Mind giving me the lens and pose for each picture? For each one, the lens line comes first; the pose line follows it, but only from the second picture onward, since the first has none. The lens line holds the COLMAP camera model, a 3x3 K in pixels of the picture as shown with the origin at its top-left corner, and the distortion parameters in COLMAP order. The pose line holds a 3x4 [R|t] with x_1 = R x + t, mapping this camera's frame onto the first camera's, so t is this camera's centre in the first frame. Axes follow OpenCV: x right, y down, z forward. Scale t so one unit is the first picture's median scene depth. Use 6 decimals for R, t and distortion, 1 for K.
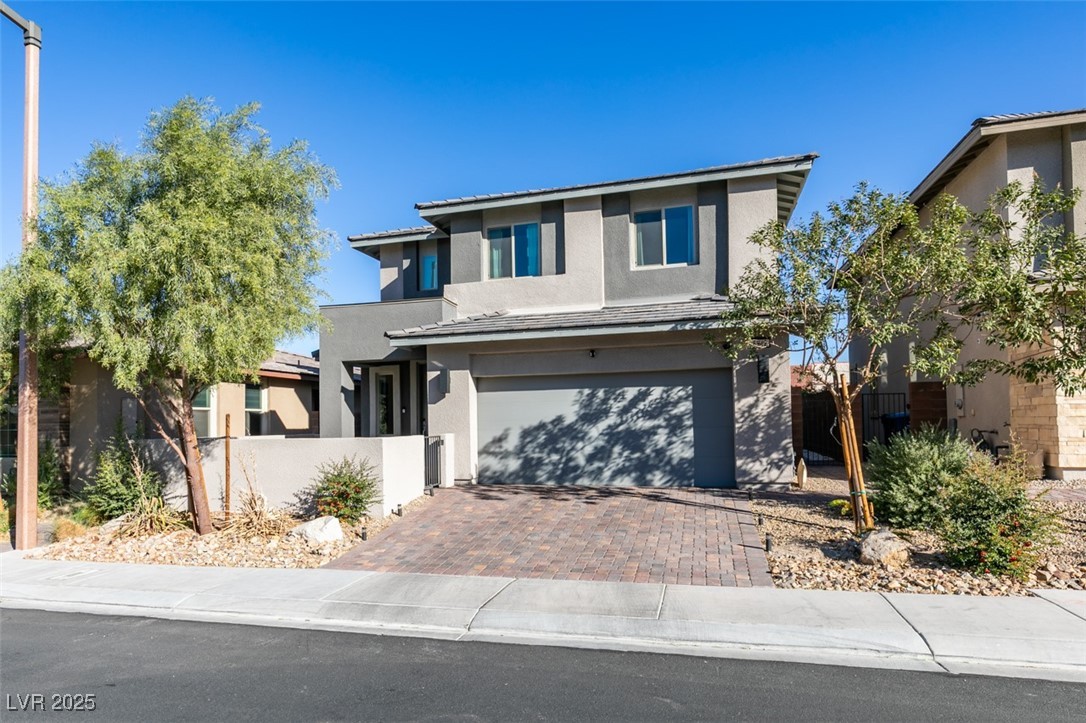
lens RADIAL K [[607.3, 0, 542.5], [0, 607.3, 397.7], [0, 0, 1]] dist [0.001080, 0.000086]
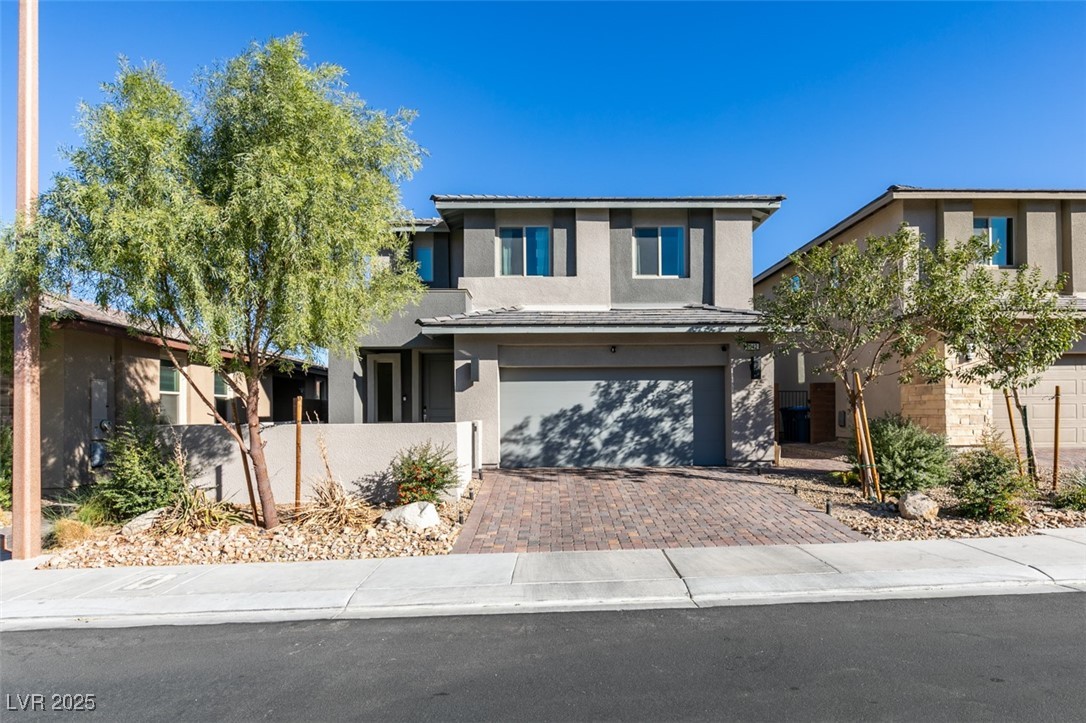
lens RADIAL K [[535.5, 0, 543.0], [0, 535.5, 404.9], [0, 0, 1]] dist [-0.000985, -0.000508]
pose [[0.953768, 0.012481, 0.300285, -0.336524], [-0.018406, 0.999688, 0.016912, 0.015505], [-0.299981, -0.021657, 0.953699, 0.092743]]
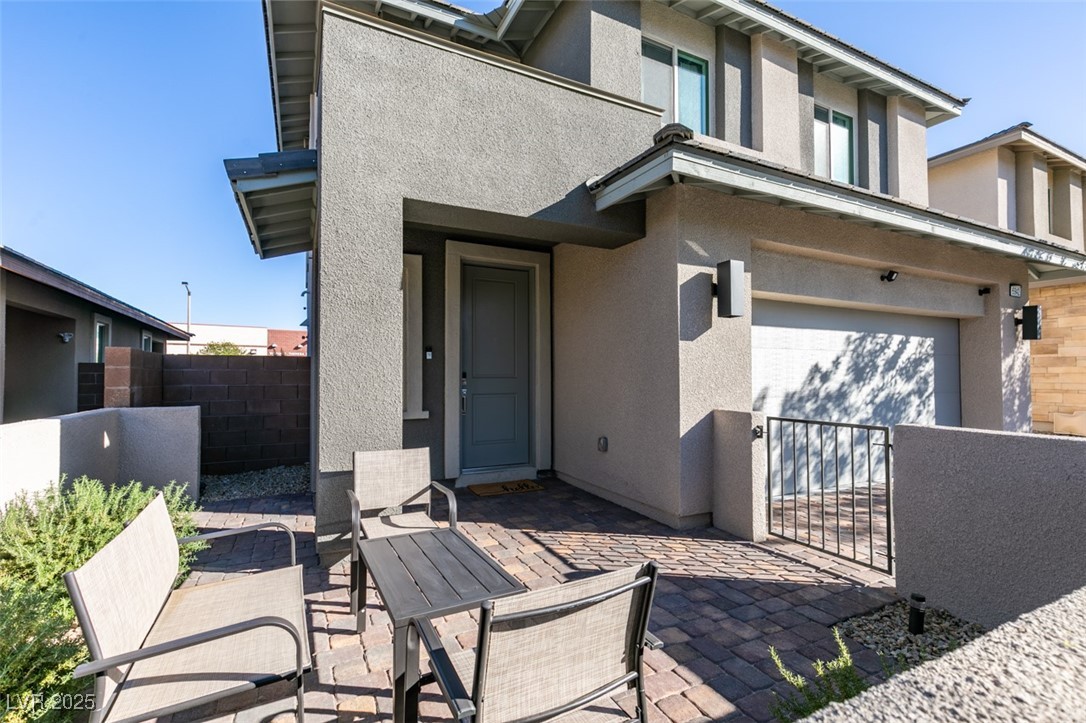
lens RADIAL K [[487.5, 0, 543.0], [0, 487.5, 361.5], [0, 0, 1]] dist [0.003435, 0.000224]
pose [[0.742837, 0.037893, 0.668400, -0.516693], [-0.036655, 0.999201, -0.015910, 0.036744], [-0.668469, -0.012681, 0.743632, 0.856097]]
